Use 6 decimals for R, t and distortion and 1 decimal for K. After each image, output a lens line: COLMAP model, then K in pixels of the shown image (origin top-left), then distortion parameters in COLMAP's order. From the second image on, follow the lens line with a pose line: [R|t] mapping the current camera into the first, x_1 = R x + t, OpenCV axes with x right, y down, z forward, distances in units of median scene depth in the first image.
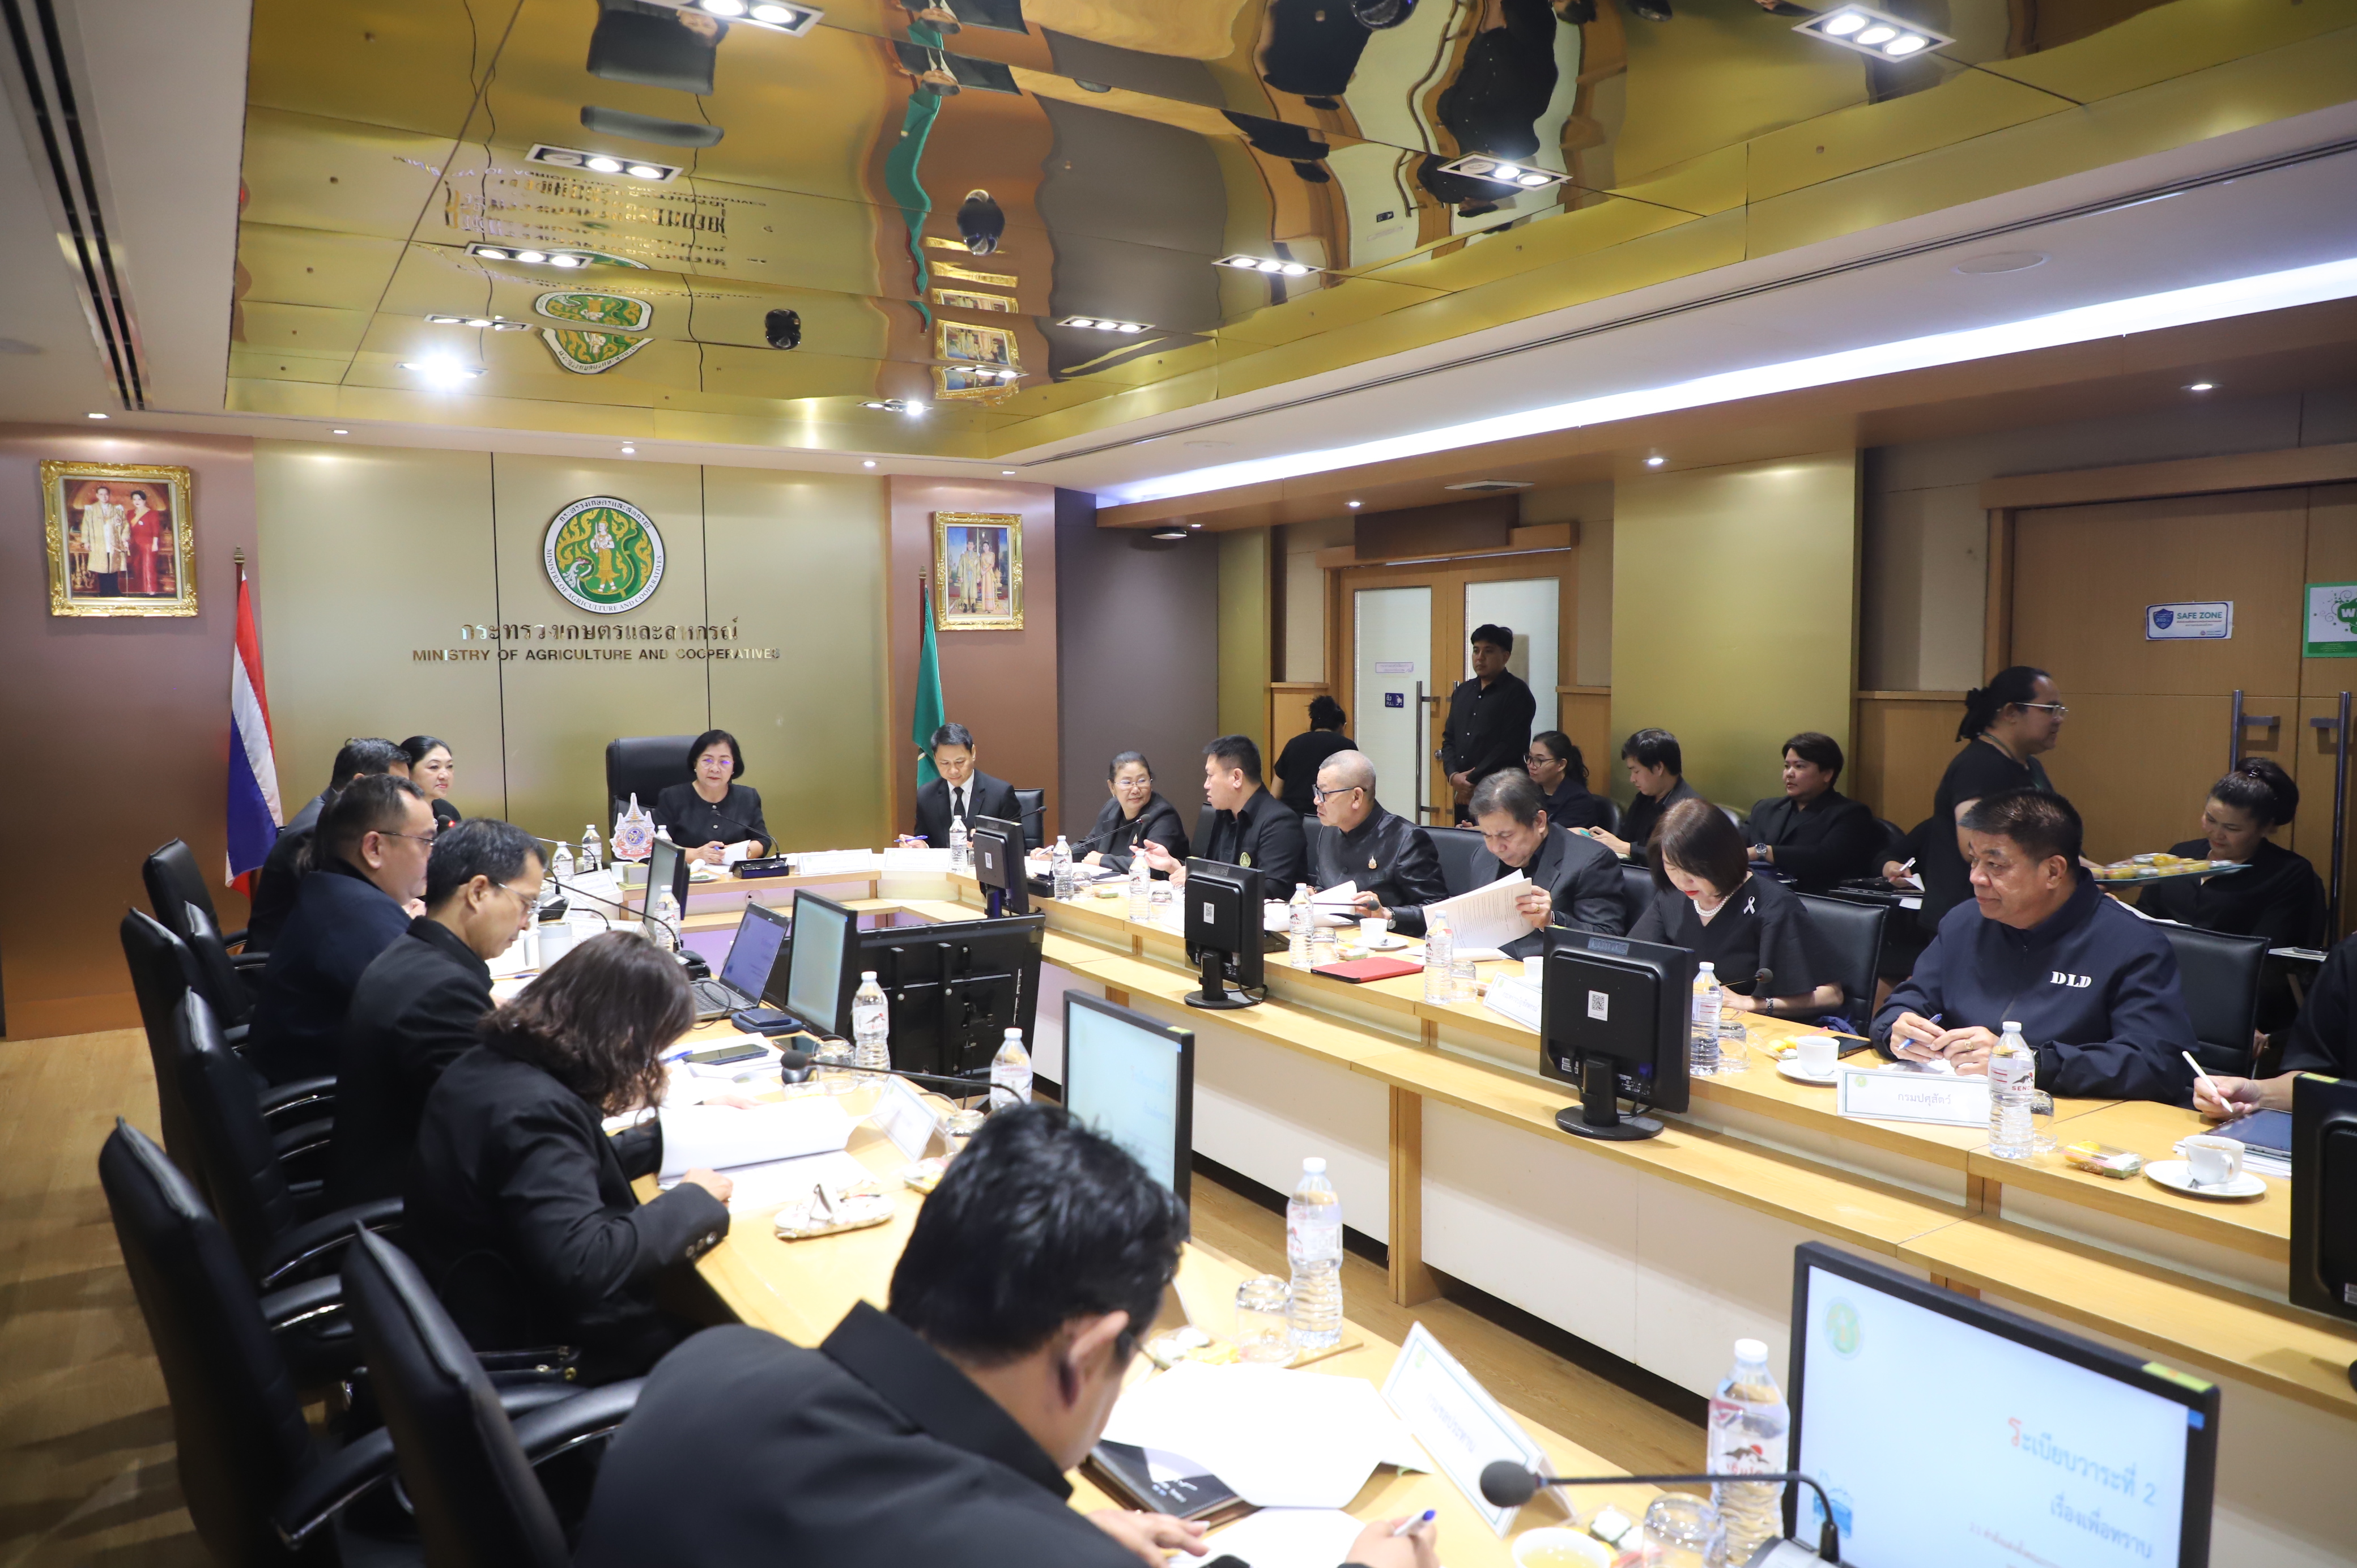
lens RADIAL K [[1552.7, 0, 1178.5], [0, 1552.7, 784.0], [0, 0, 1]] dist [-0.008070, 0.004823]
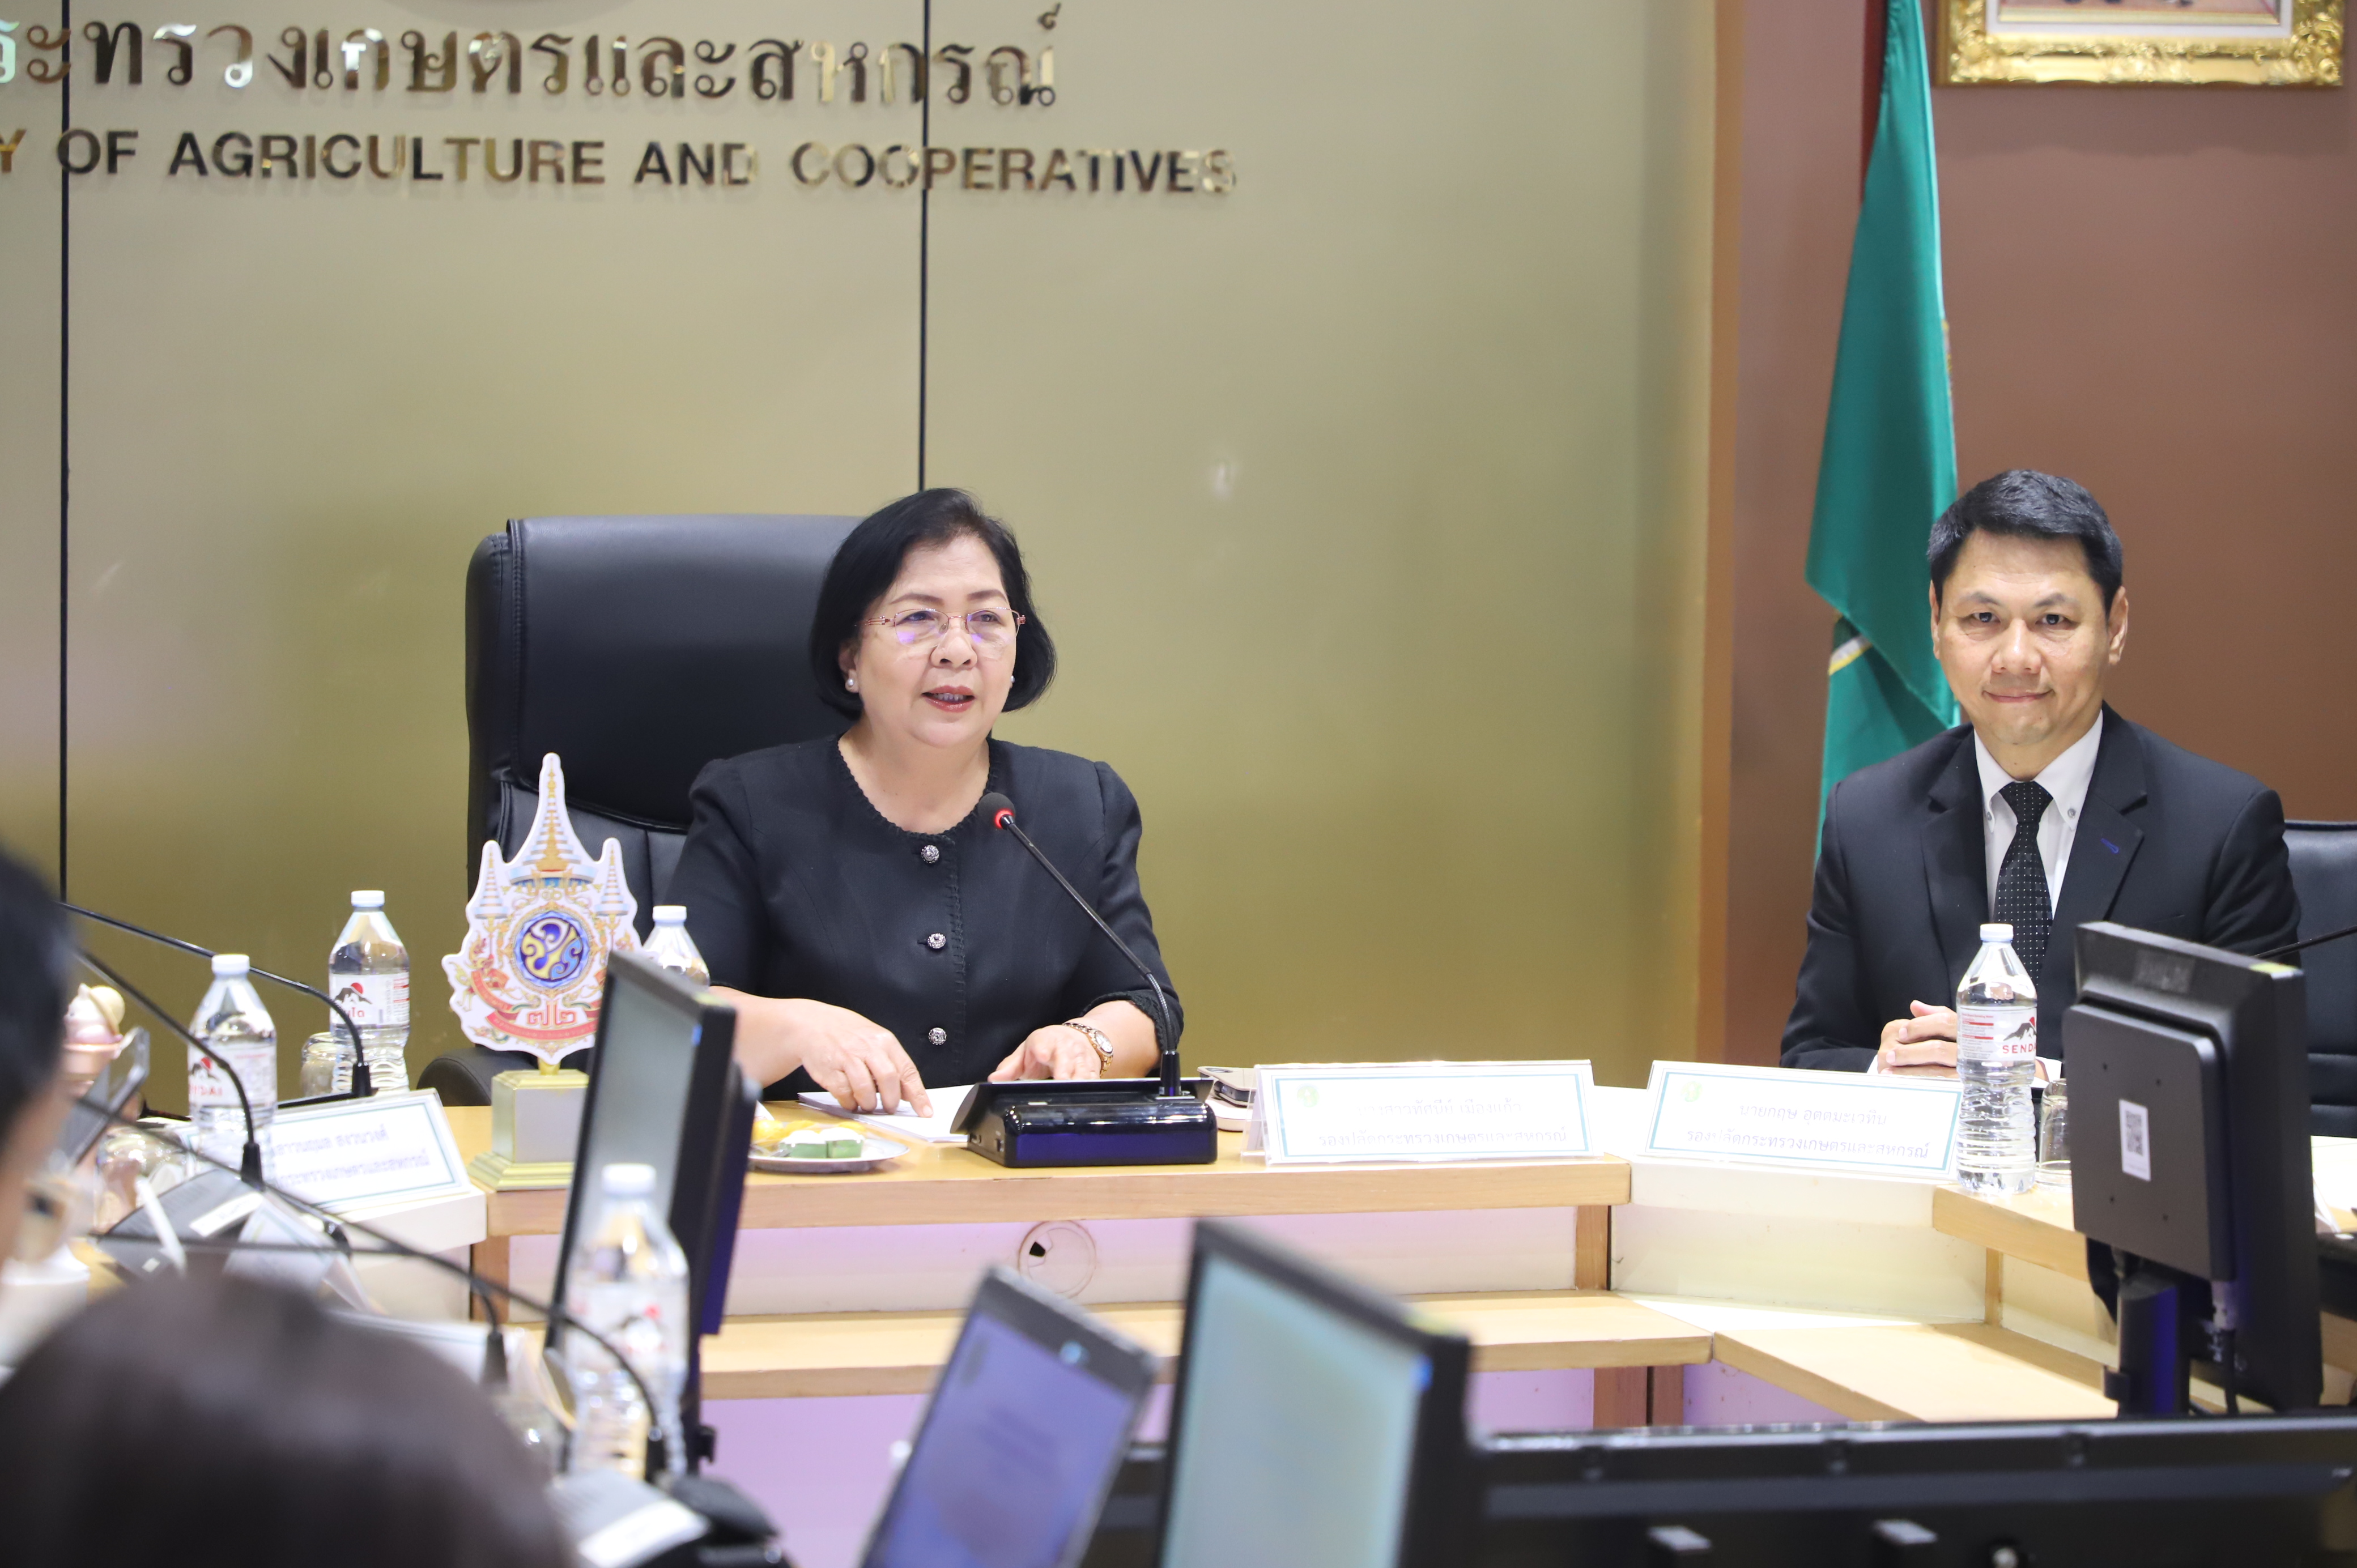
lens RADIAL K [[6781.4, 0, 1178.5], [0, 6781.4, 784.0], [0, 0, 1]] dist [0.030023, 0.082239]
pose [[0.964532, 0.039428, -0.261004, -0.008274], [-0.041119, 0.999154, -0.001022, 0.006203], [0.260743, 0.011718, 0.965337, 0.069600]]
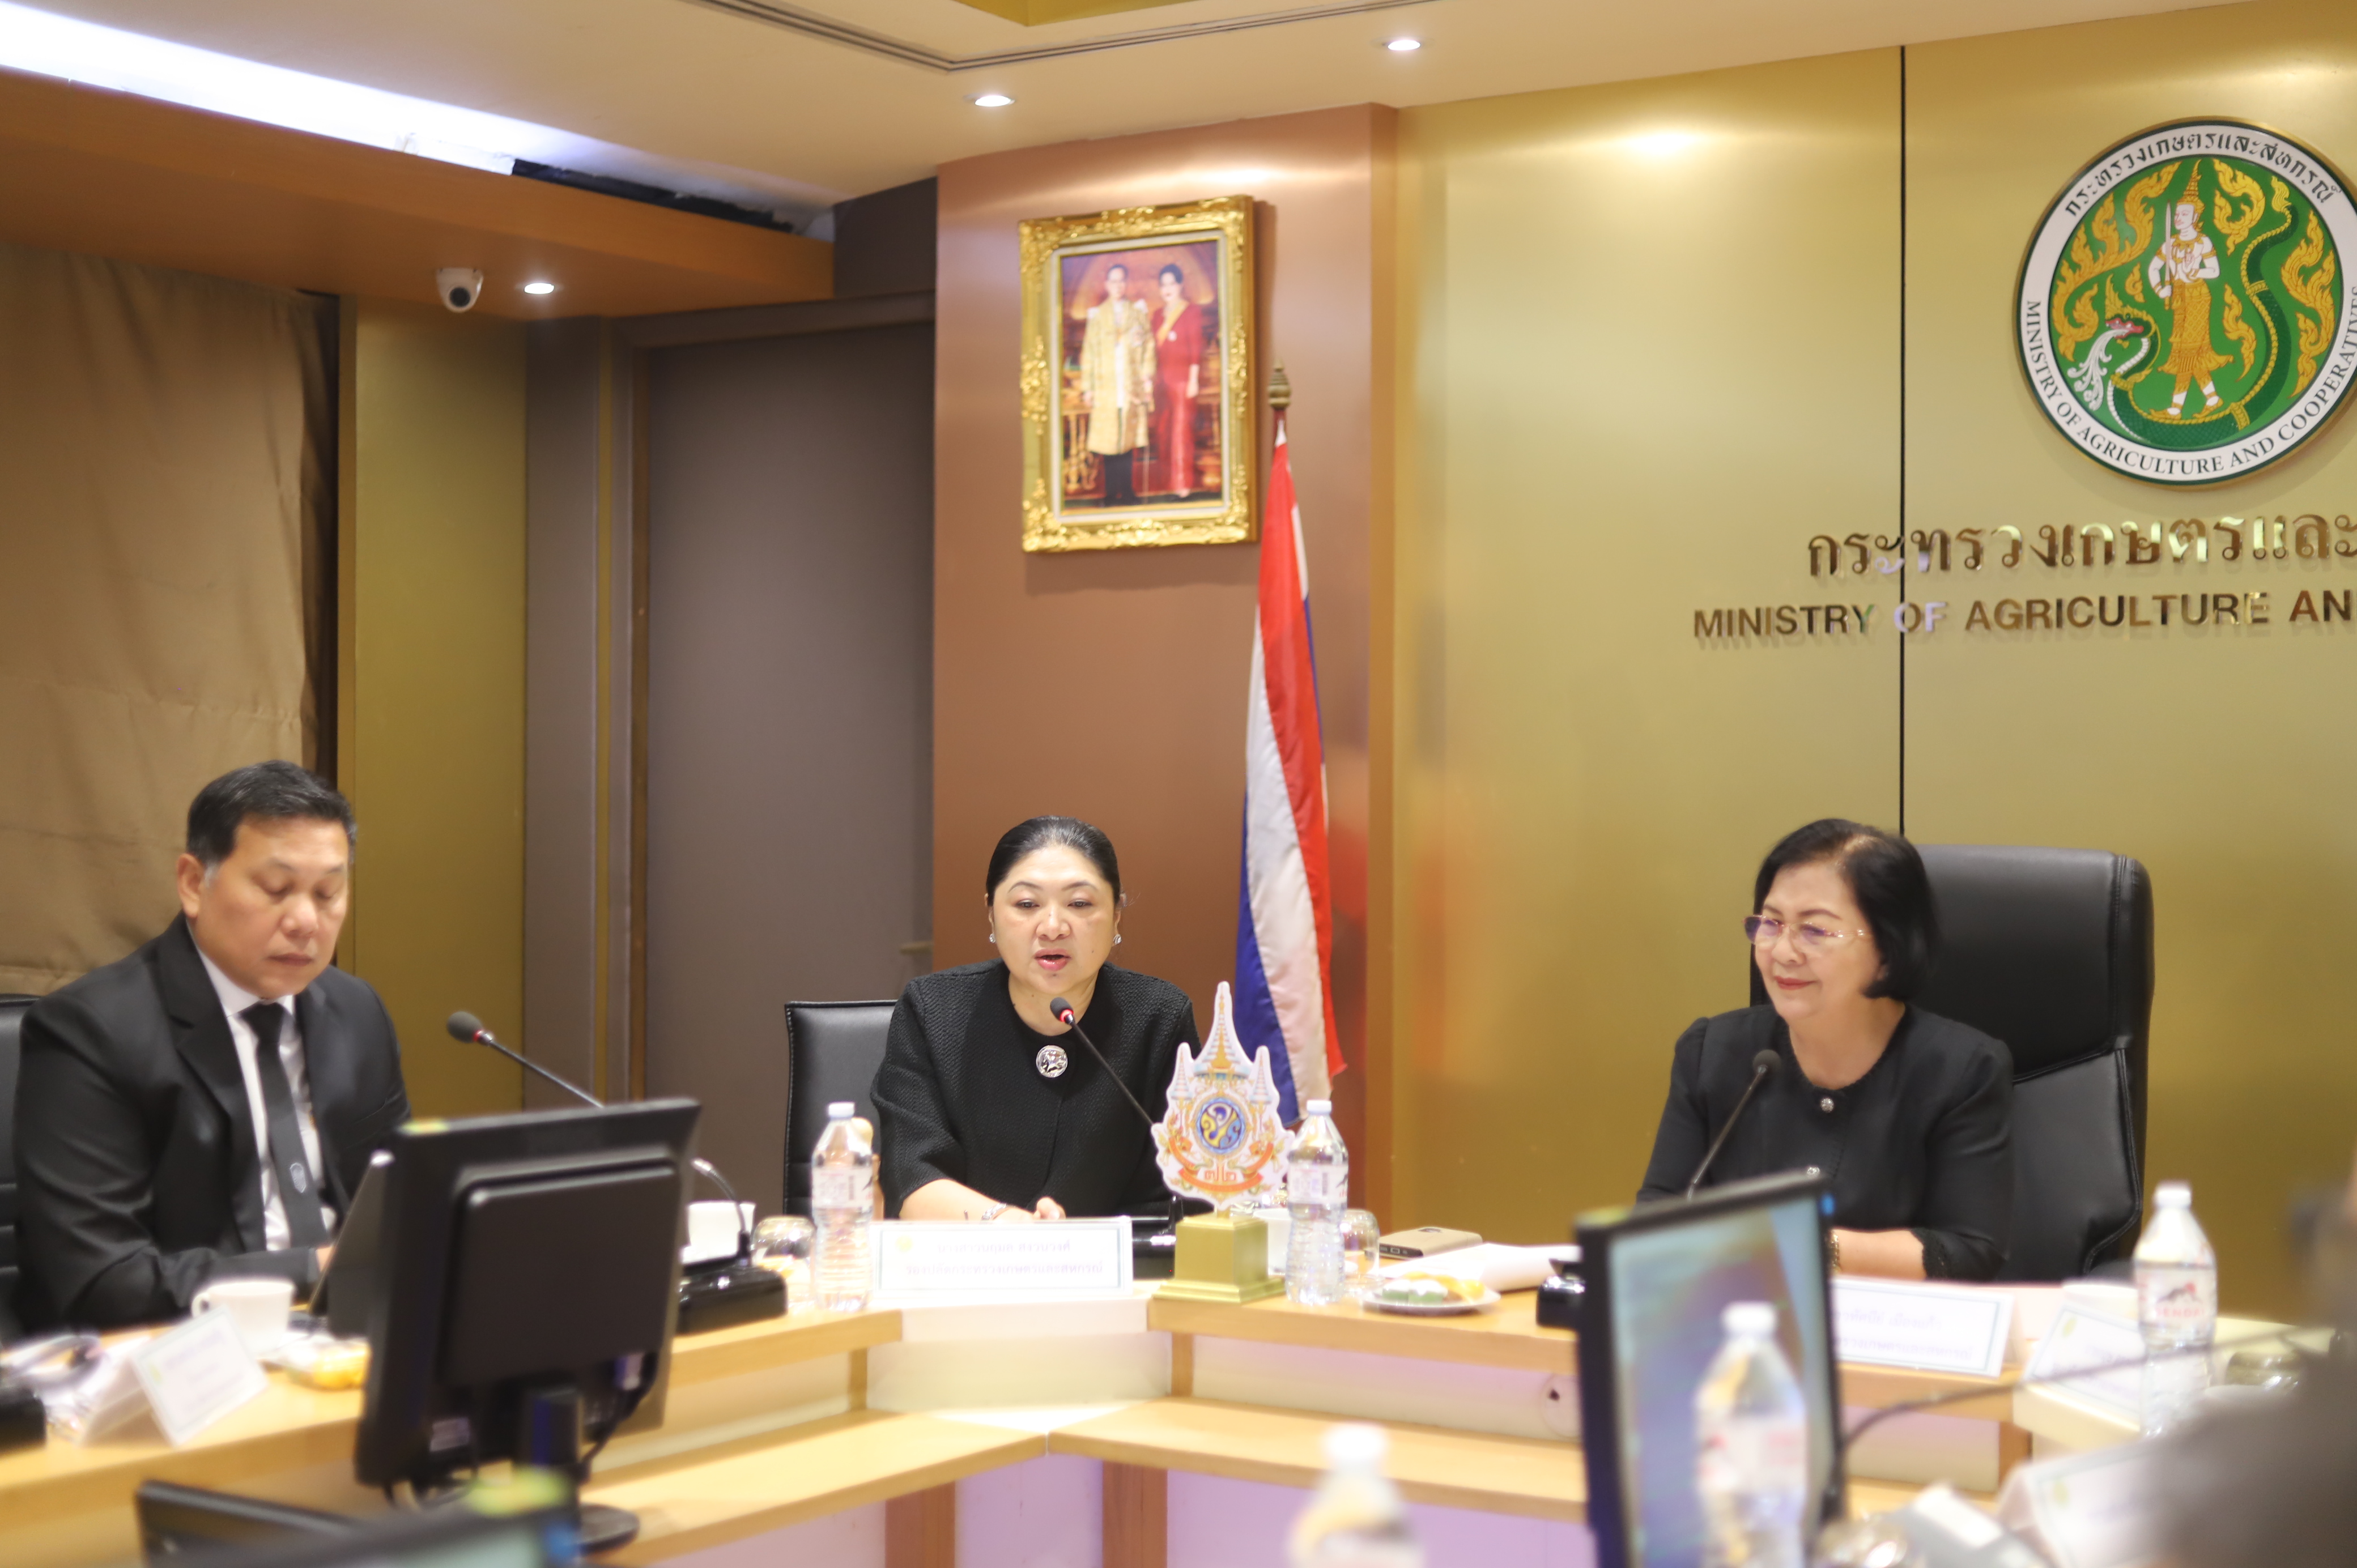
lens RADIAL K [[3419.4, 0, 1178.5], [0, 3419.4, 784.0], [0, 0, 1]] dist [-0.008507, 0.052001]
pose [[0.413381, 0.003352, -0.910552, 0.218390], [-0.079207, 0.996335, -0.032291, -0.009126], [0.907107, 0.085470, 0.412131, 0.597662]]
